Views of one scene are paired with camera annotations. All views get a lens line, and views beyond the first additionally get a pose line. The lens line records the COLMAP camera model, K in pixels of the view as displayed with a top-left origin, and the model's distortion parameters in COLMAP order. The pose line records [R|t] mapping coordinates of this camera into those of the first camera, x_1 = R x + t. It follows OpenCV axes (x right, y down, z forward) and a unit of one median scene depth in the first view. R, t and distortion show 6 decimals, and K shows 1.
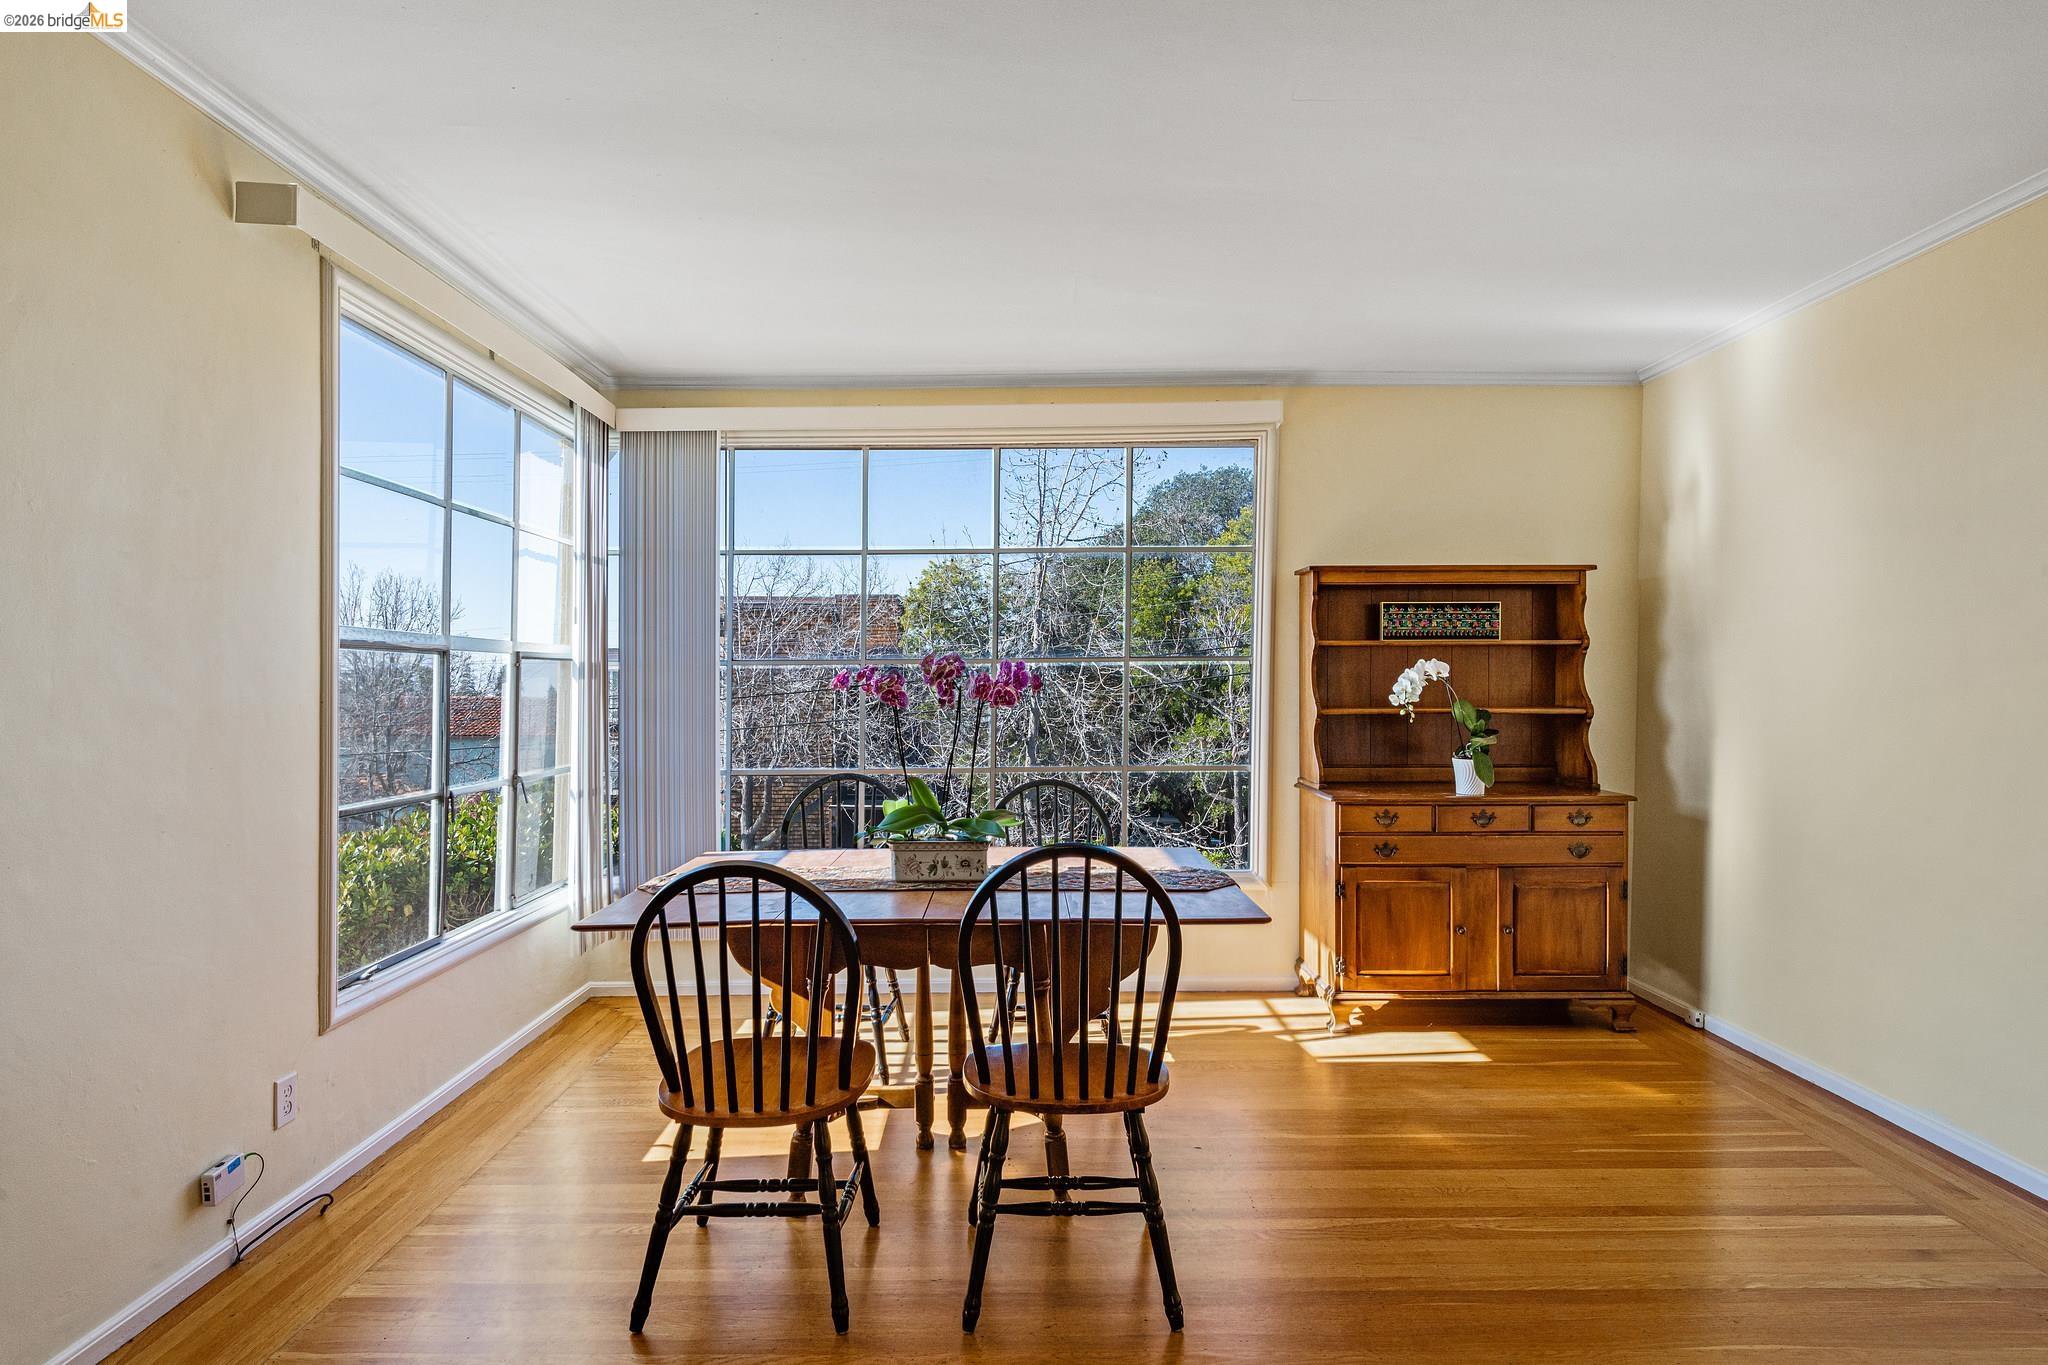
lens RADIAL K [[1087.2, 0, 1028.3], [0, 1087.2, 693.7], [0, 0, 1]] dist [0.011189, 0.000067]
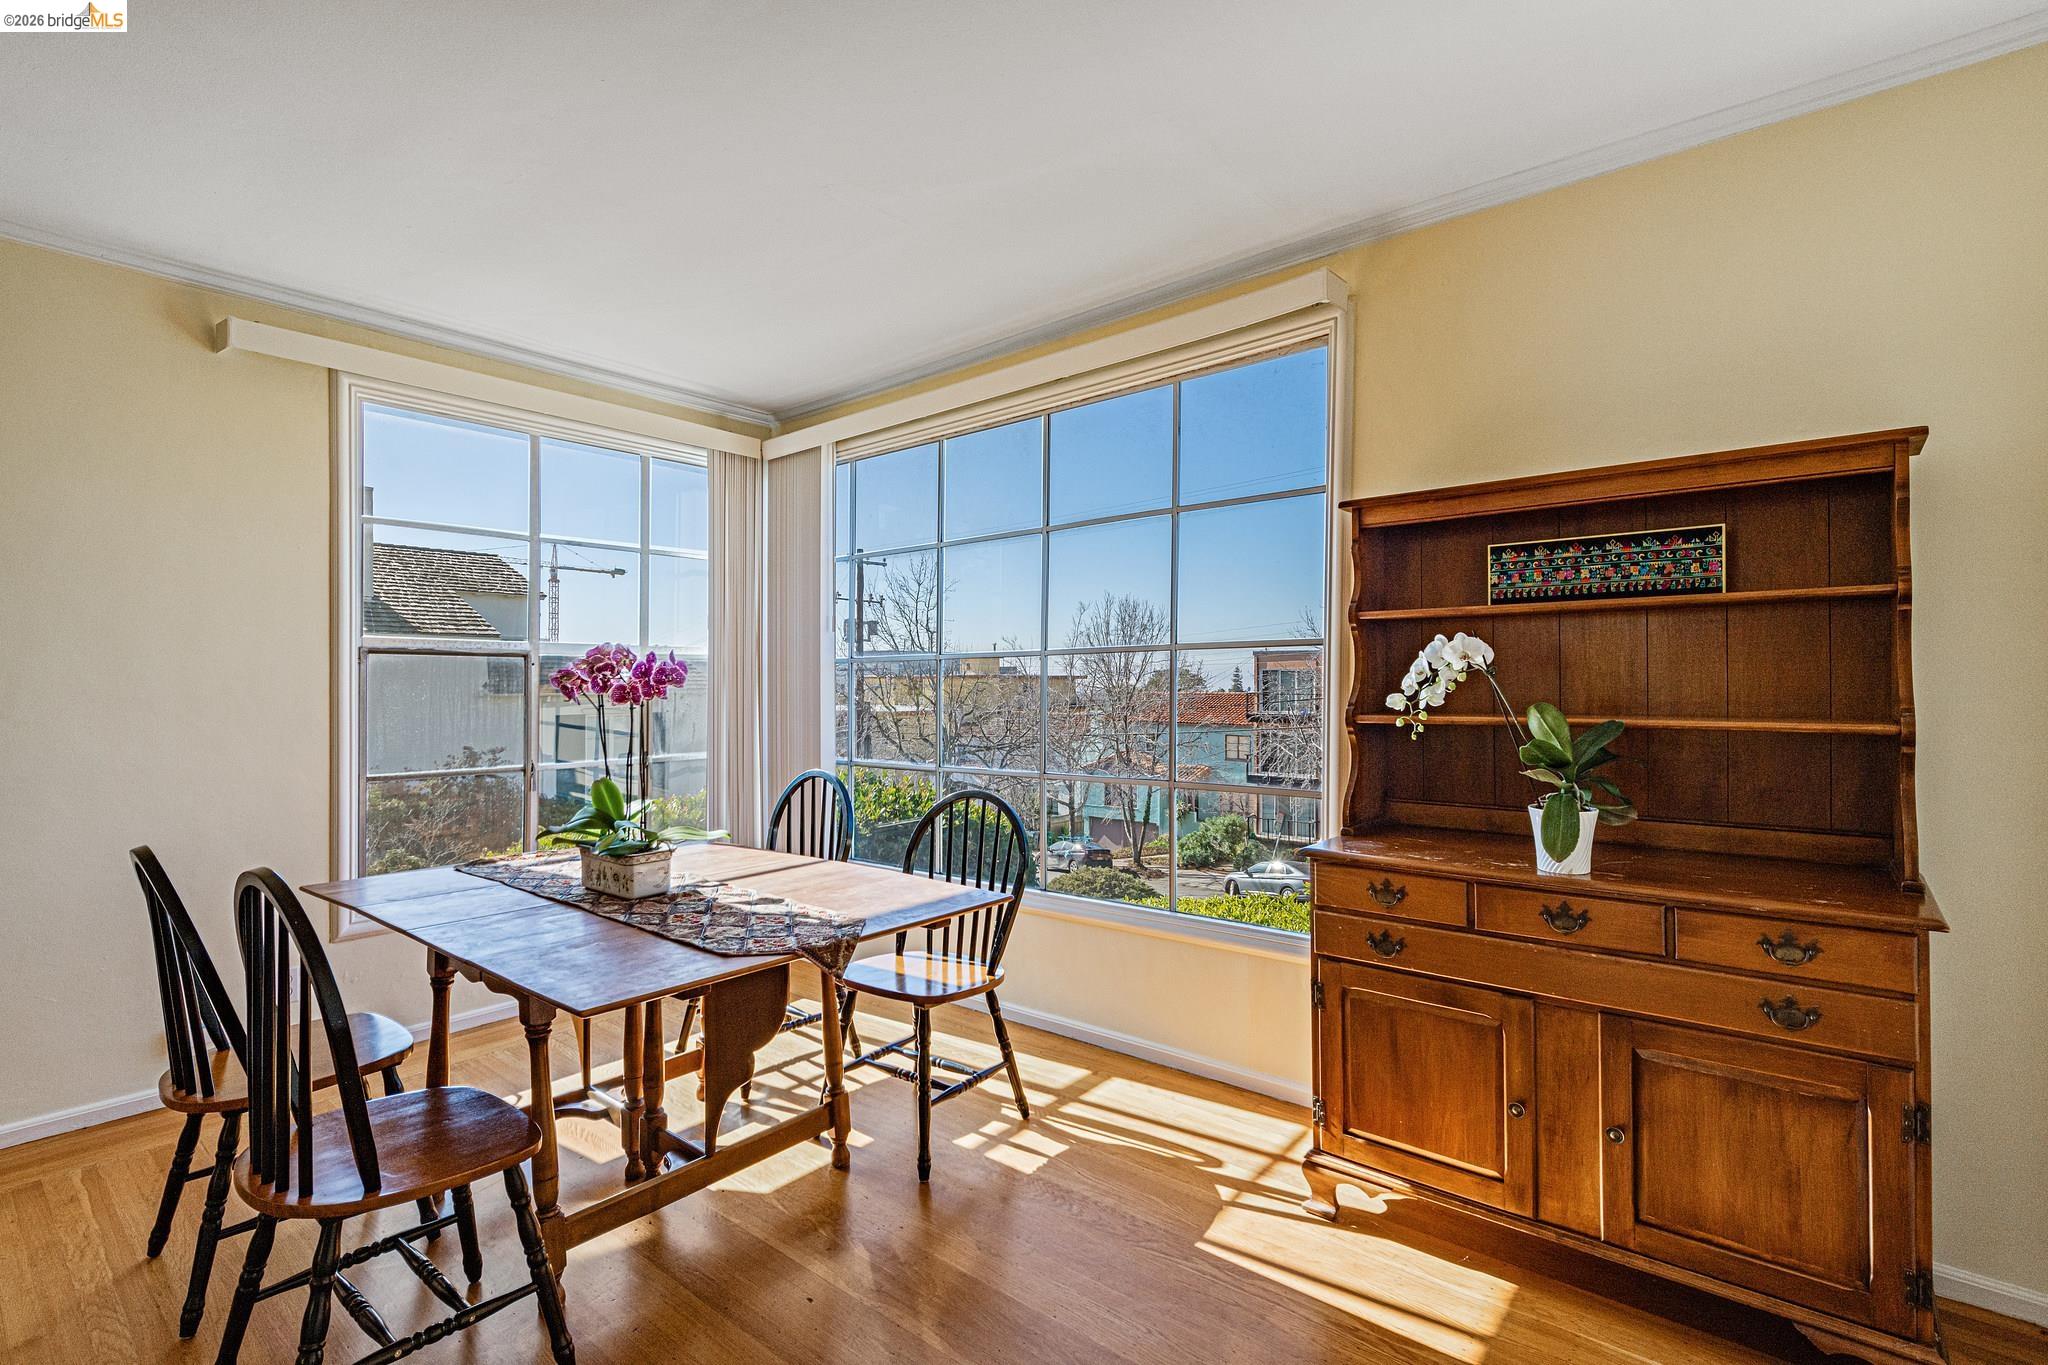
lens RADIAL K [[964.0, 0, 1015.3], [0, 964.0, 677.0], [0, 0, 1]] dist [0.006183, -0.001665]
pose [[0.755343, -0.004735, -0.655313, 0.527735], [-0.003699, 0.999927, -0.011489, -0.001271], [0.655320, 0.011102, 0.755270, 0.443078]]
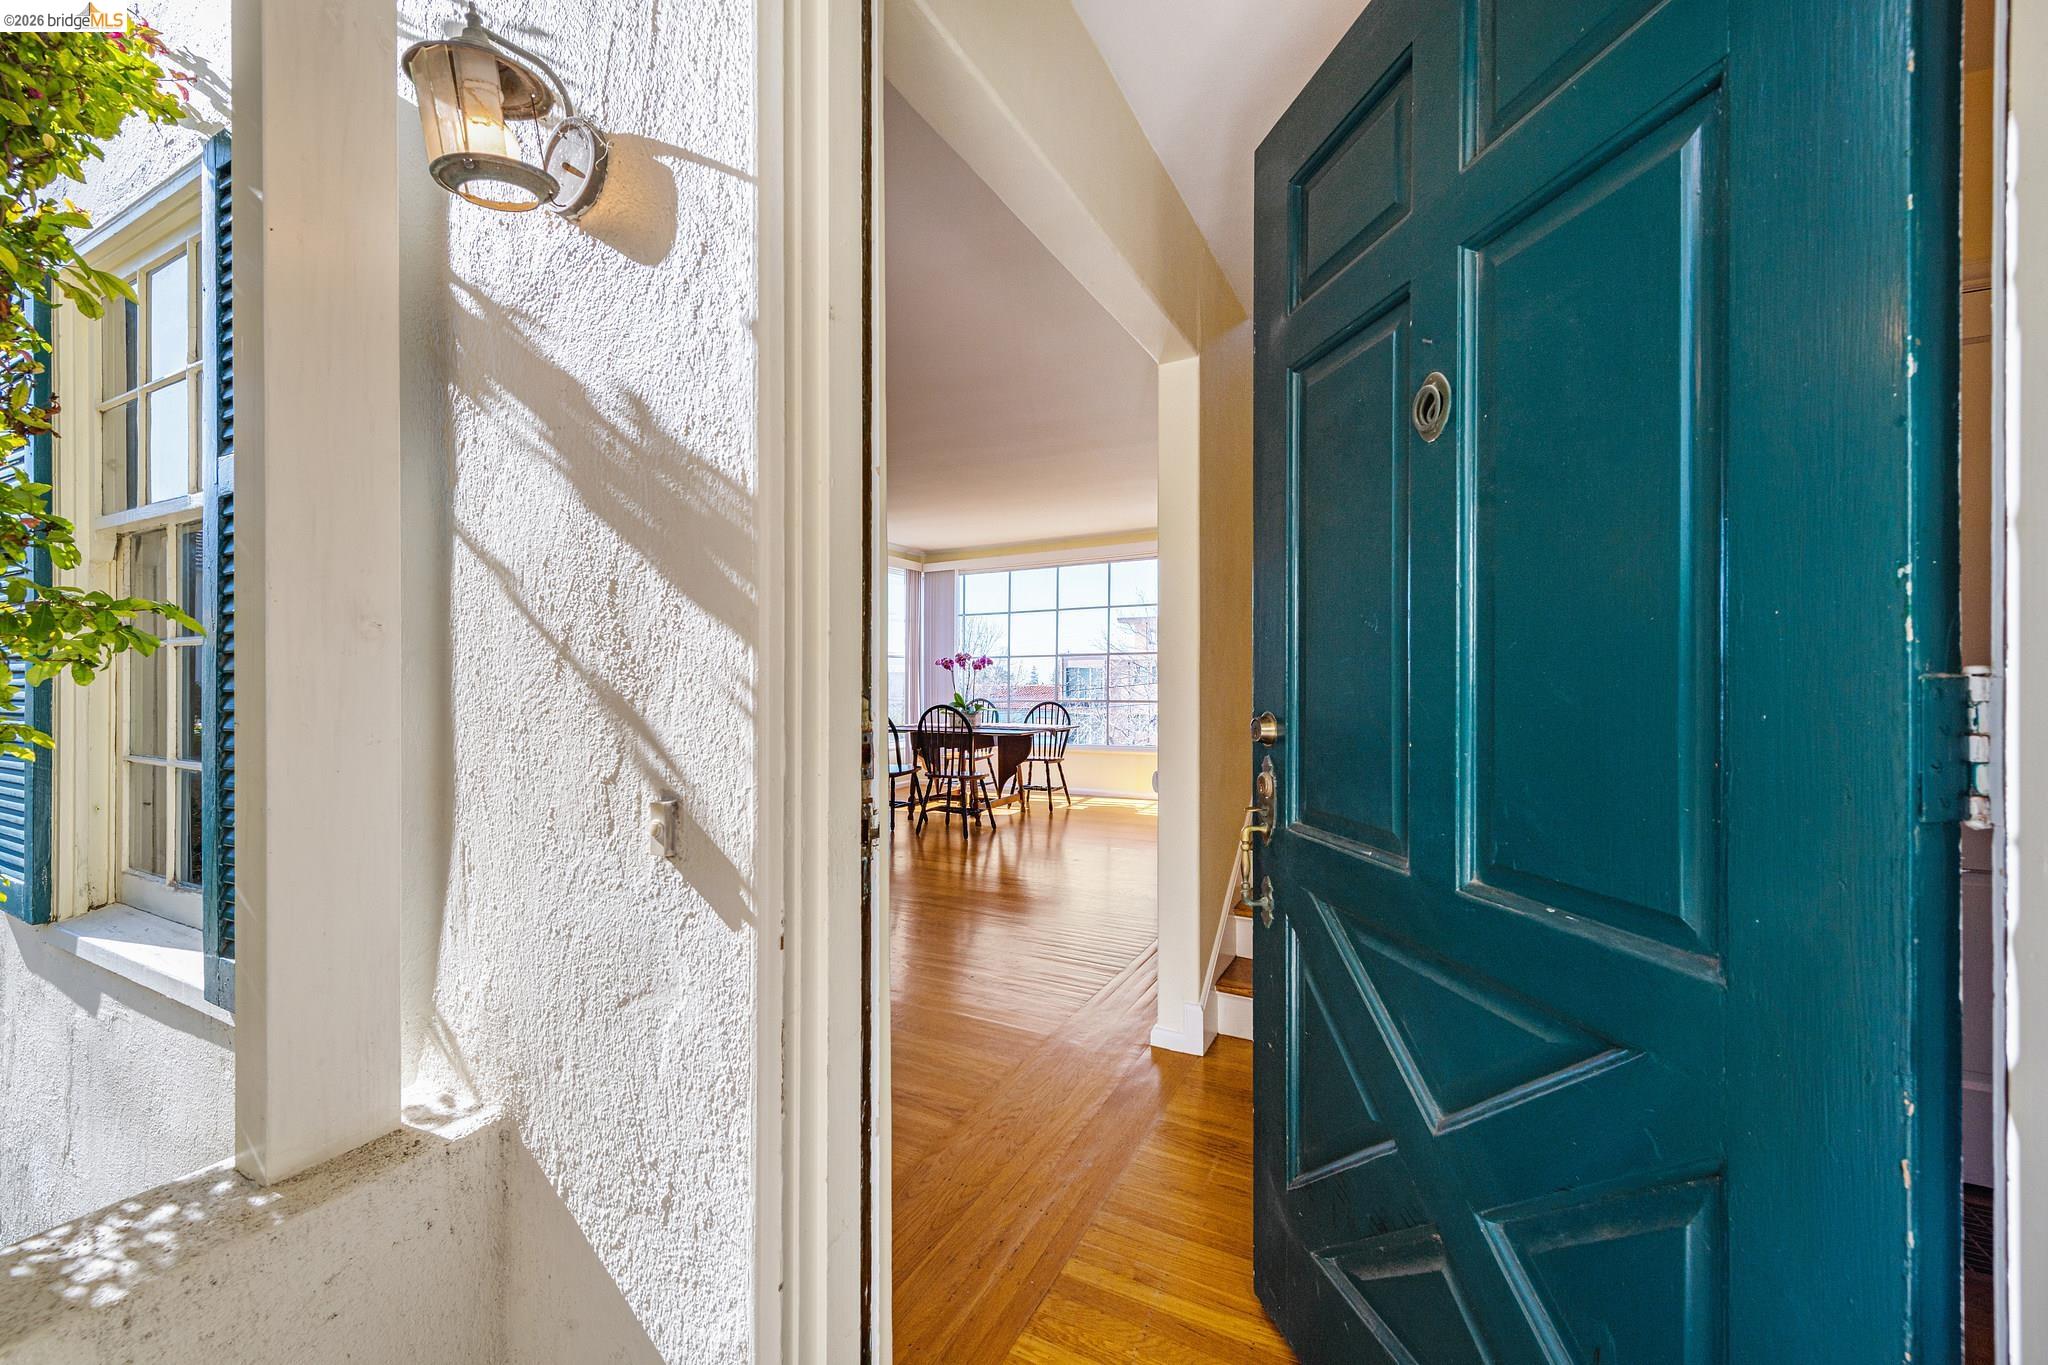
lens RADIAL K [[828.9, 0, 1018.1], [0, 828.9, 682.6], [0, 0, 1]] dist [-0.000844, -0.000014]
pose [[0.873787, 0.004269, -0.486291, 0.904251], [-0.005837, 0.999982, -0.001709, 0.040341], [0.486274, 0.004332, 0.873795, -0.749681]]
